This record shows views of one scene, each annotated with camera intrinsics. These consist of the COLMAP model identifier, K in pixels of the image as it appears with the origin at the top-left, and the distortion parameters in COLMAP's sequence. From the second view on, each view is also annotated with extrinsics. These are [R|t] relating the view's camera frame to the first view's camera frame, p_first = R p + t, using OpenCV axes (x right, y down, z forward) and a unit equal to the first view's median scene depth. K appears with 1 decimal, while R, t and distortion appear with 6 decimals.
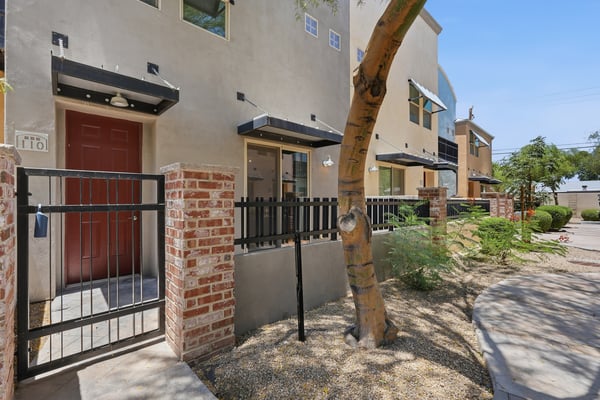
lens RADIAL K [[262.7, 0, 300.0], [0, 262.7, 200.0], [0, 0, 1]] dist [-0.022451, 0.000136]
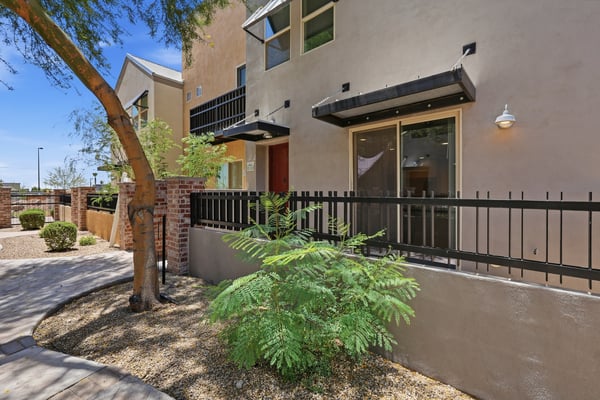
lens RADIAL K [[269.4, 0, 301.4], [0, 269.4, 197.4], [0, 0, 1]] dist [-0.011419, -0.000057]
pose [[0.108315, 0.001229, -0.994116, 1.145820], [0.001436, 0.999998, 0.001393, 0.012141], [0.994116, -0.001578, 0.108313, 1.122362]]
